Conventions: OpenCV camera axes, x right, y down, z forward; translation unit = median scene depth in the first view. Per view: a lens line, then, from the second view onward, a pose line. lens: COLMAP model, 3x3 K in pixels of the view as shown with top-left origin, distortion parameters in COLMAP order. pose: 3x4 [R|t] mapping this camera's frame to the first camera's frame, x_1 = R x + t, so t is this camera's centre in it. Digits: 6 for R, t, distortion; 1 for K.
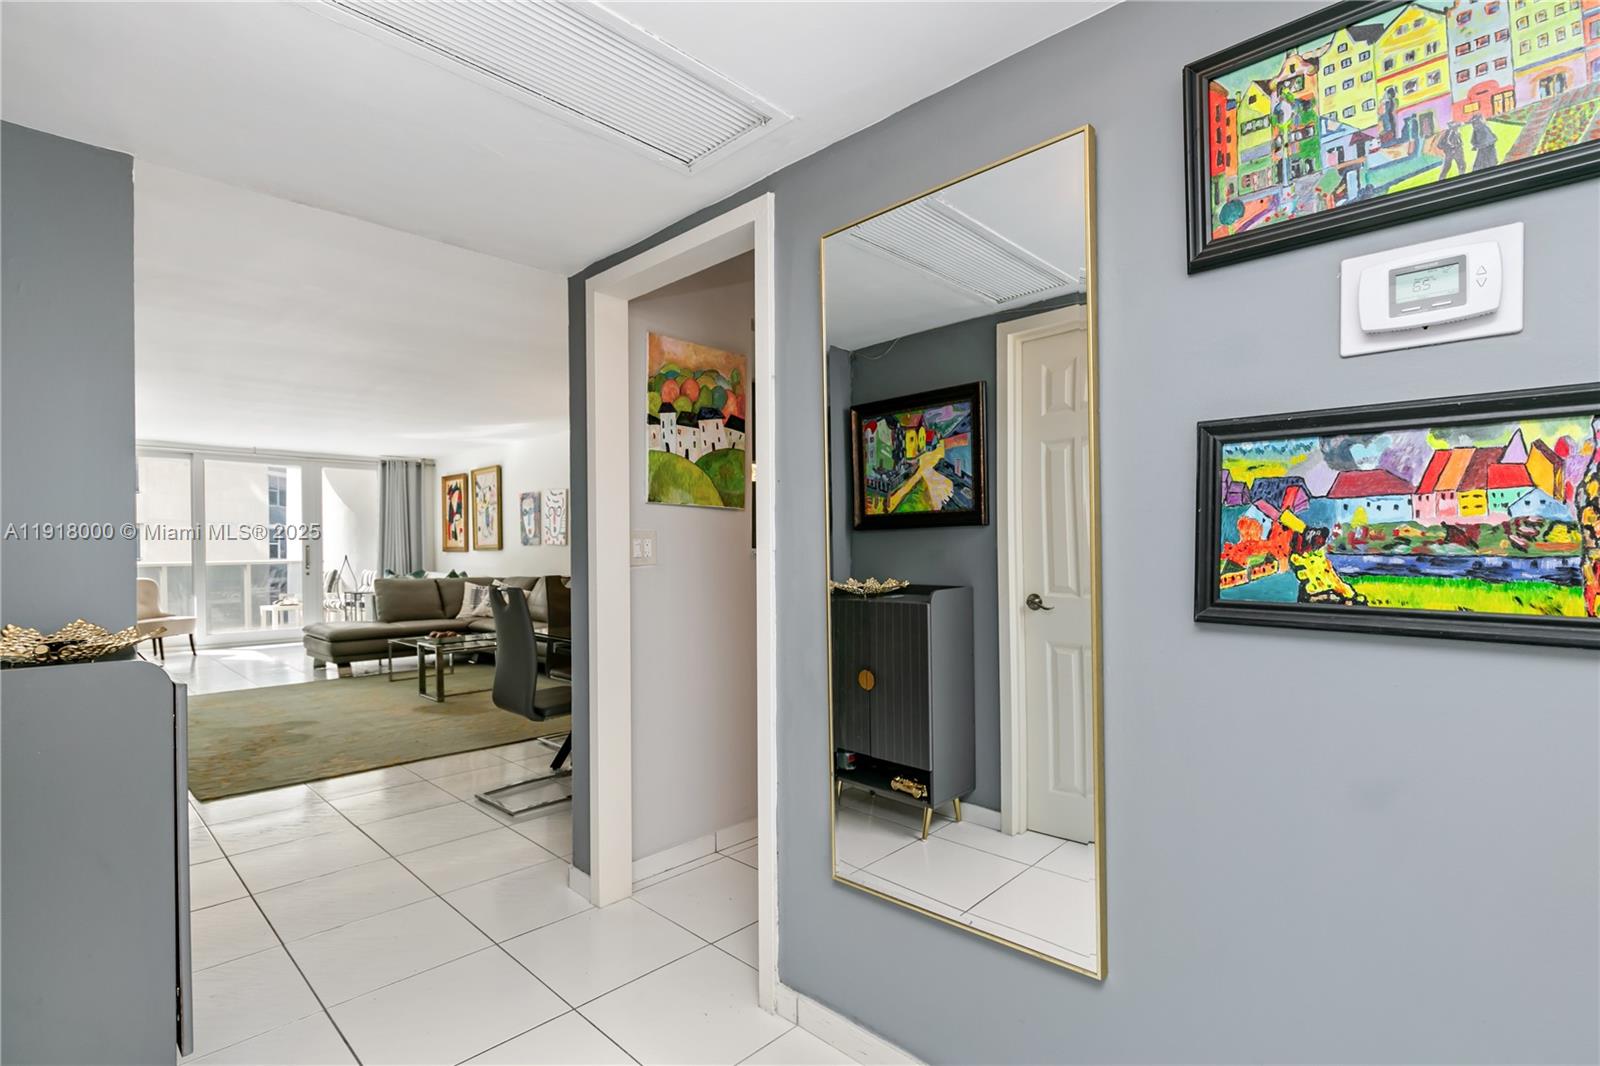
lens RADIAL K [[746.5, 0, 771.8], [0, 746.5, 558.8], [0, 0, 1]] dist [-0.003827, -0.000660]
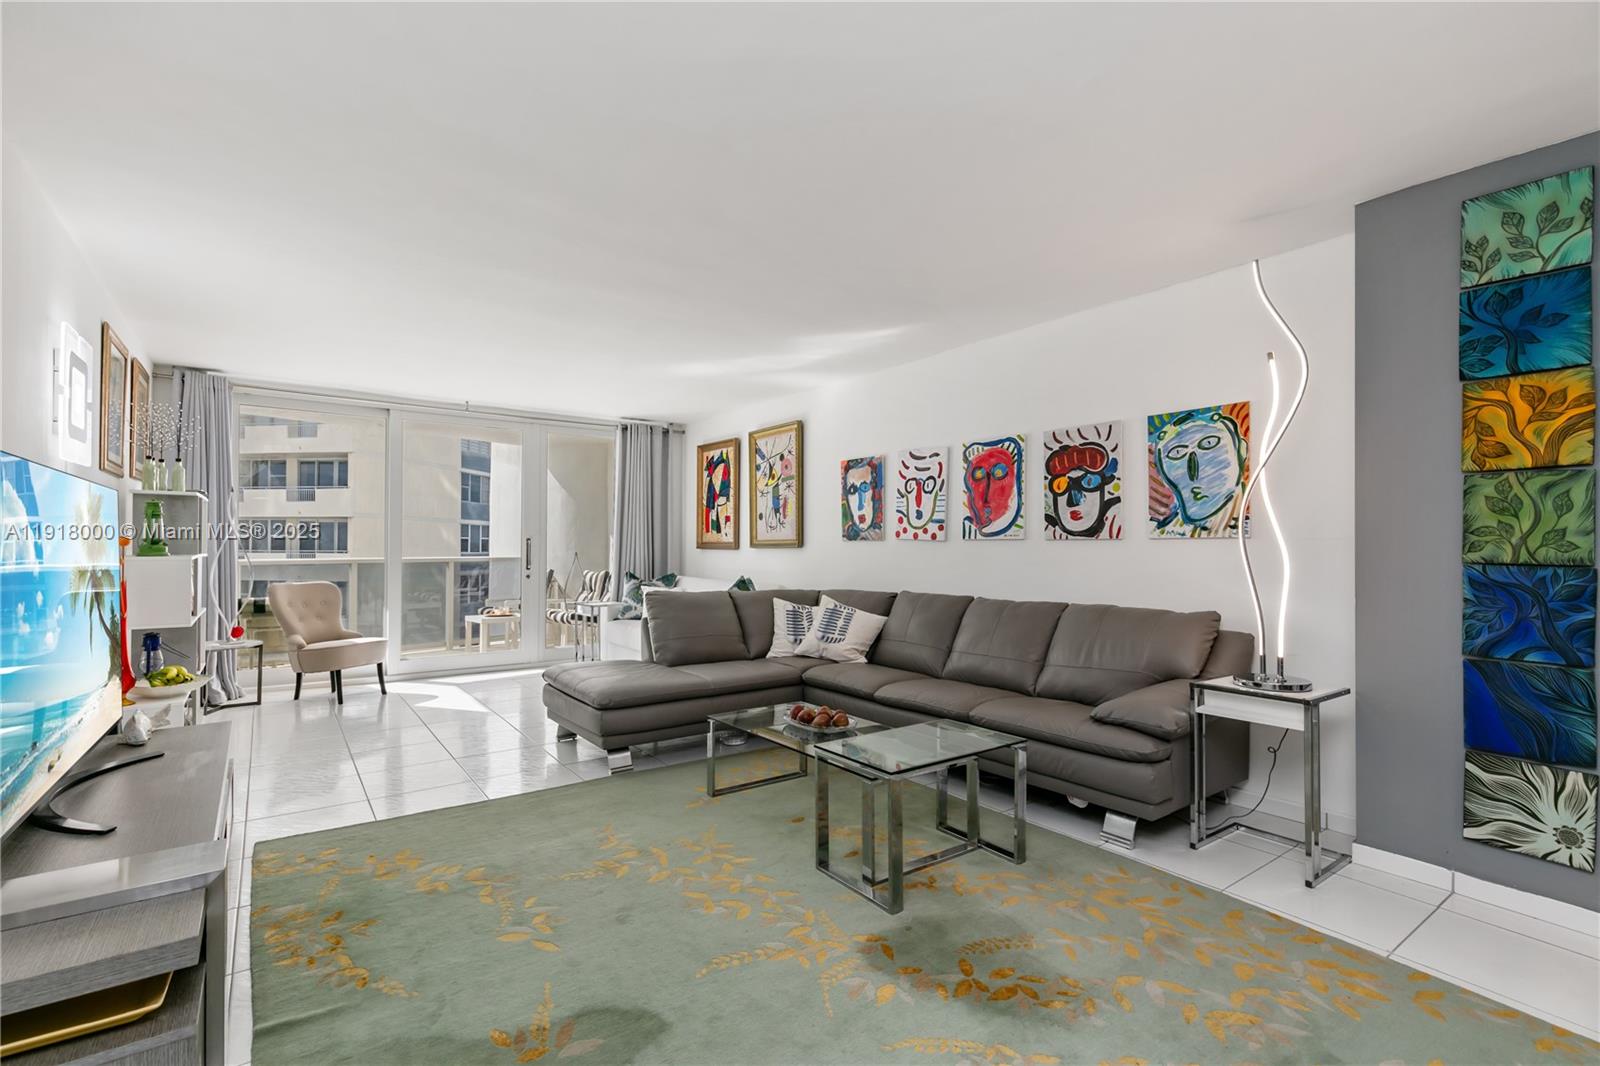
lens RADIAL K [[723.1, 0, 787.0], [0, 723.1, 540.0], [0, 0, 1]] dist [0.005342, -0.001363]
pose [[0.986101, 0.008731, -0.165920, -0.260462], [-0.012579, 0.999675, -0.022158, -0.003719], [0.165672, 0.023938, 0.985890, 0.349022]]
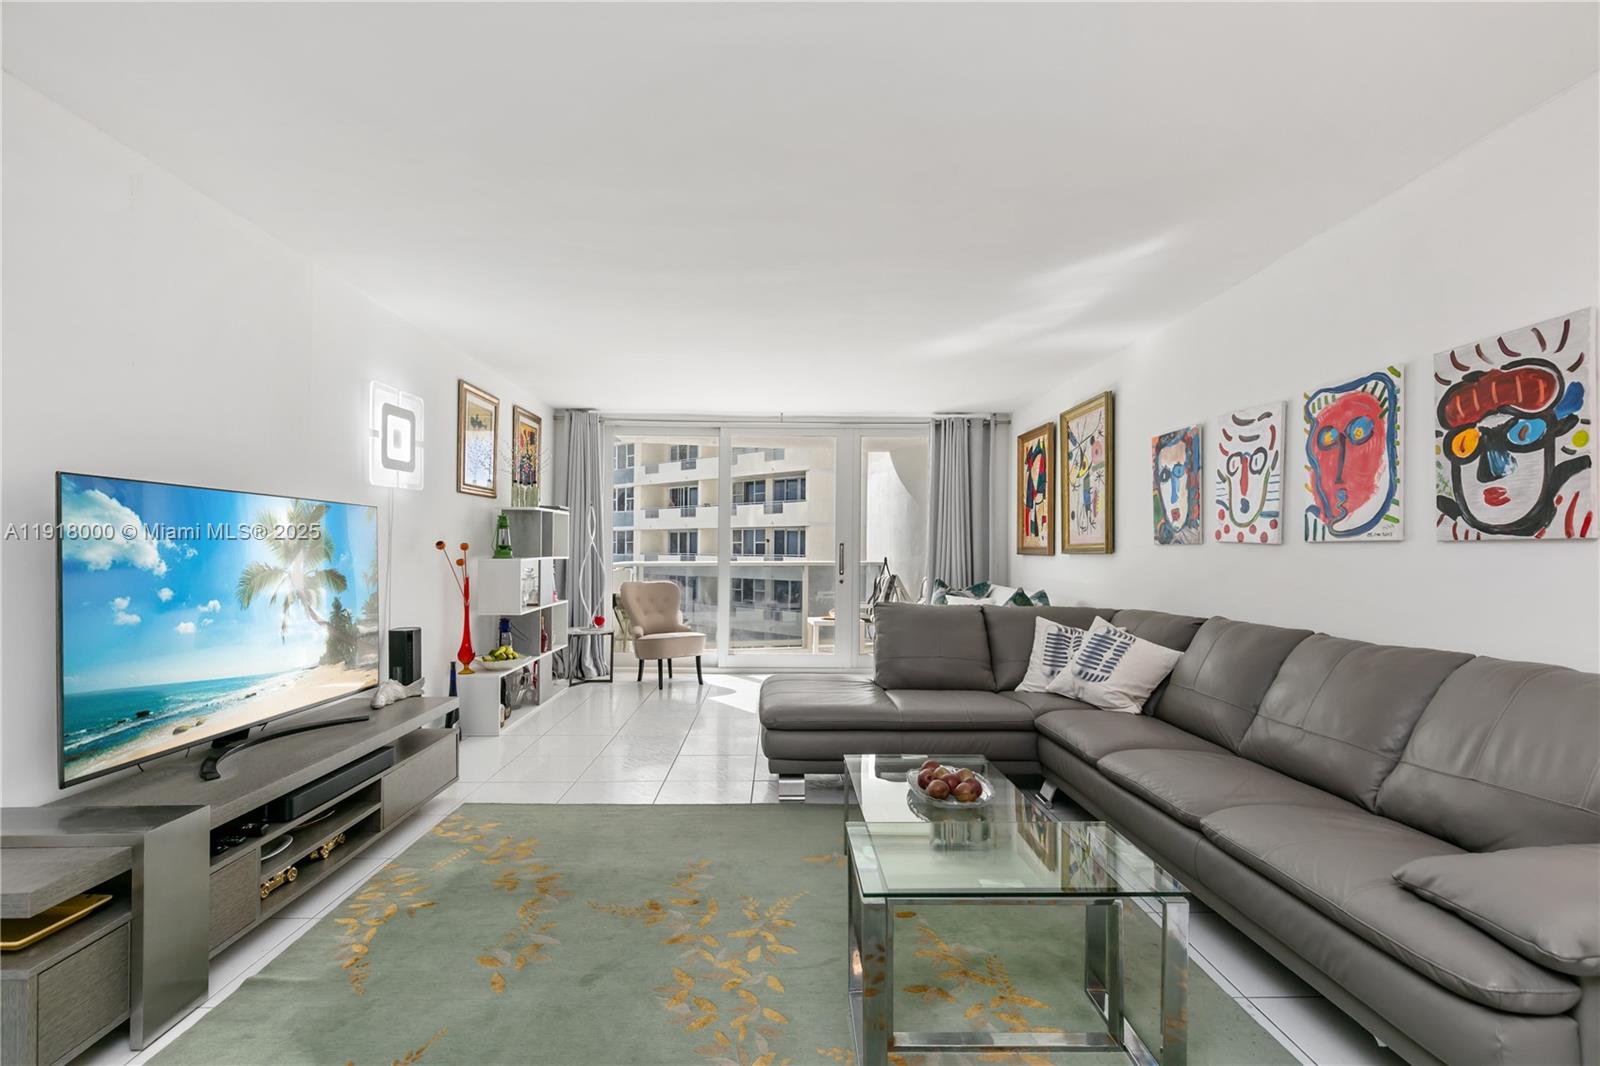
lens RADIAL K [[723.1, 0, 791.2], [0, 723.1, 542.5], [0, 0, 1]] dist [0.005342, -0.001363]
pose [[0.719013, 0.003342, -0.694989, -0.167273], [-0.020186, 0.999667, -0.016077, -0.006426], [0.694704, 0.025588, 0.718841, 0.465794]]
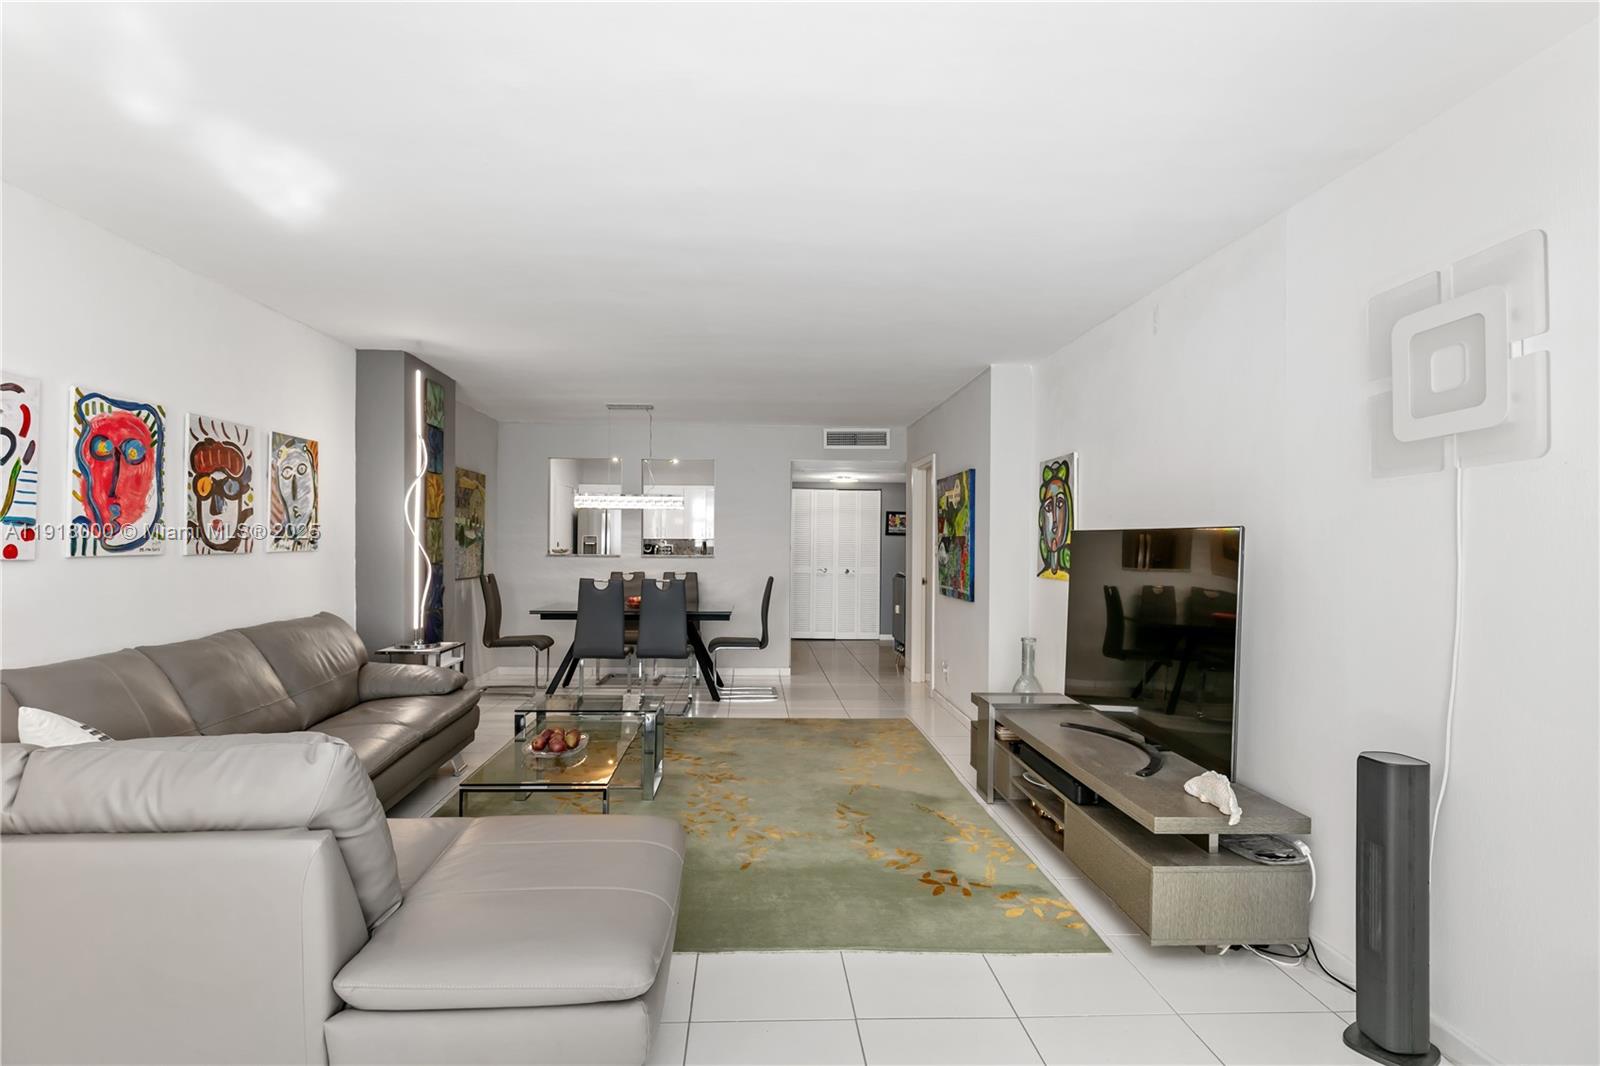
lens RADIAL K [[823.4, 0, 796.1], [0, 823.4, 536.6], [0, 0, 1]] dist [0.001623, 0.000858]
pose [[-0.744974, 0.002193, 0.667090, -0.634919], [0.004229, 0.999990, 0.001435, -0.023044], [-0.667080, 0.003890, -0.744976, 0.891761]]
